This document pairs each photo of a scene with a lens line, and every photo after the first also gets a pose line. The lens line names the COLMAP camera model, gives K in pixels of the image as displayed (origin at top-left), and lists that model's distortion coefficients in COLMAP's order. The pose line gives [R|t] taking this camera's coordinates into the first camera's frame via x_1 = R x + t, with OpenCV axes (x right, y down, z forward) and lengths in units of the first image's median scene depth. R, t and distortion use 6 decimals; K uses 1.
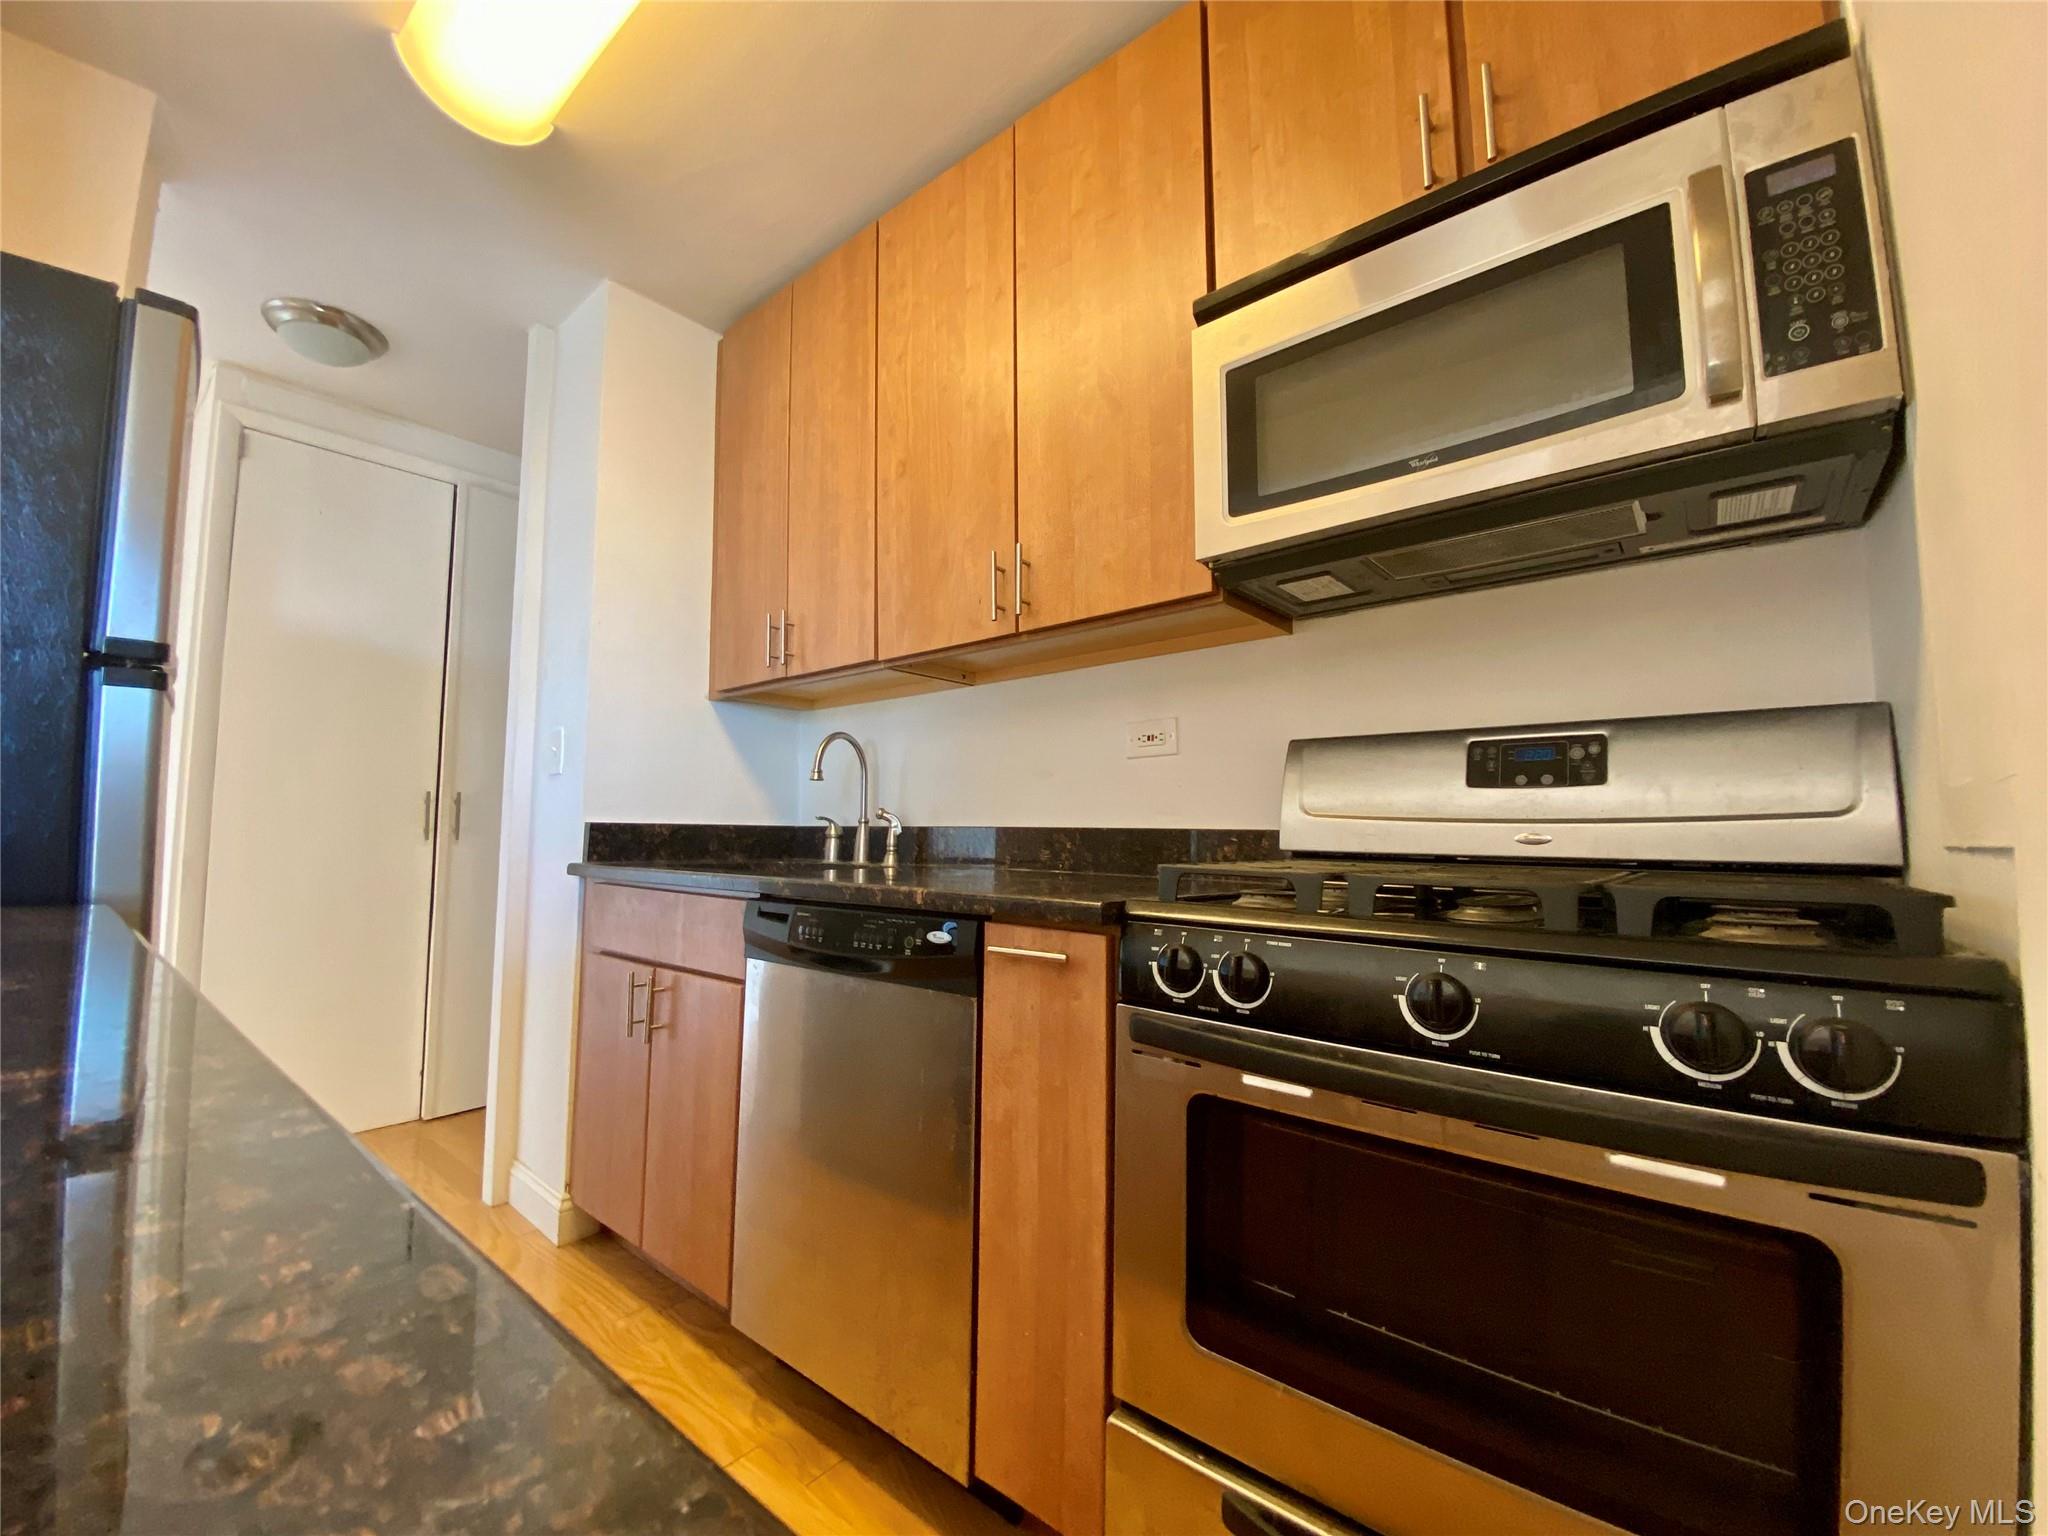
lens RADIAL K [[844.8, 0, 1022.9], [0, 844.8, 759.6], [0, 0, 1]] dist [0.014832, -0.000194]
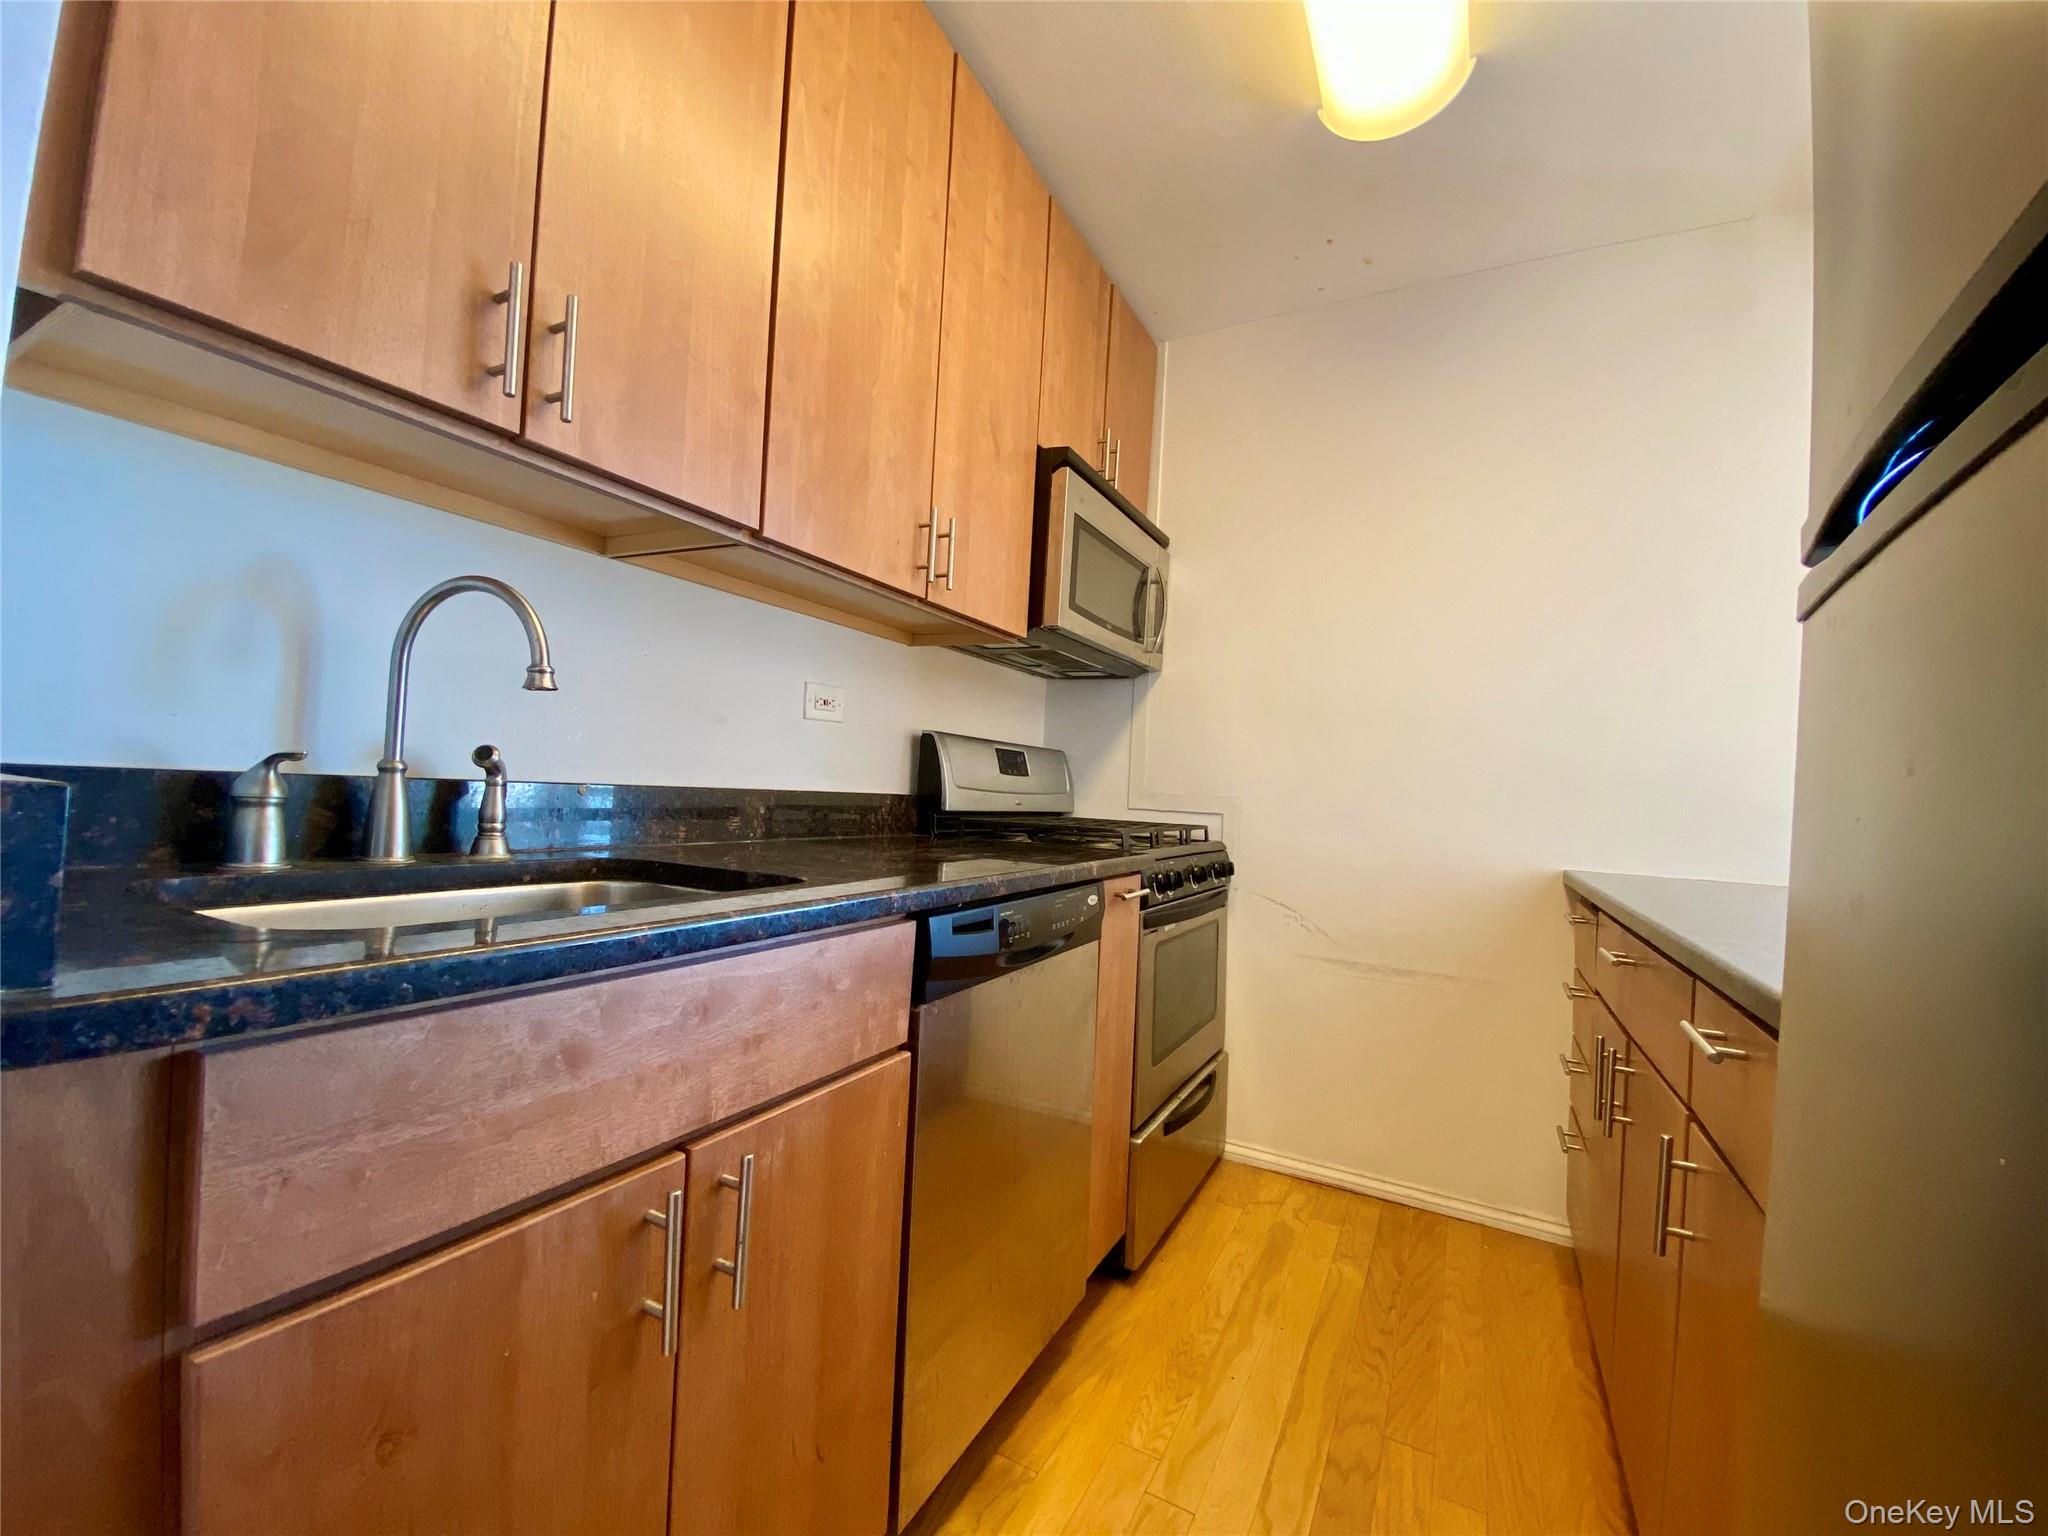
lens RADIAL K [[844.8, 0, 1032.9], [0, 844.8, 769.8], [0, 0, 1]] dist [0.014832, -0.000194]
pose [[-0.236621, 0.006155, 0.971582, -0.856193], [-0.129741, 0.990824, -0.037875, 0.057492], [-0.962901, -0.135016, -0.233652, 0.945871]]
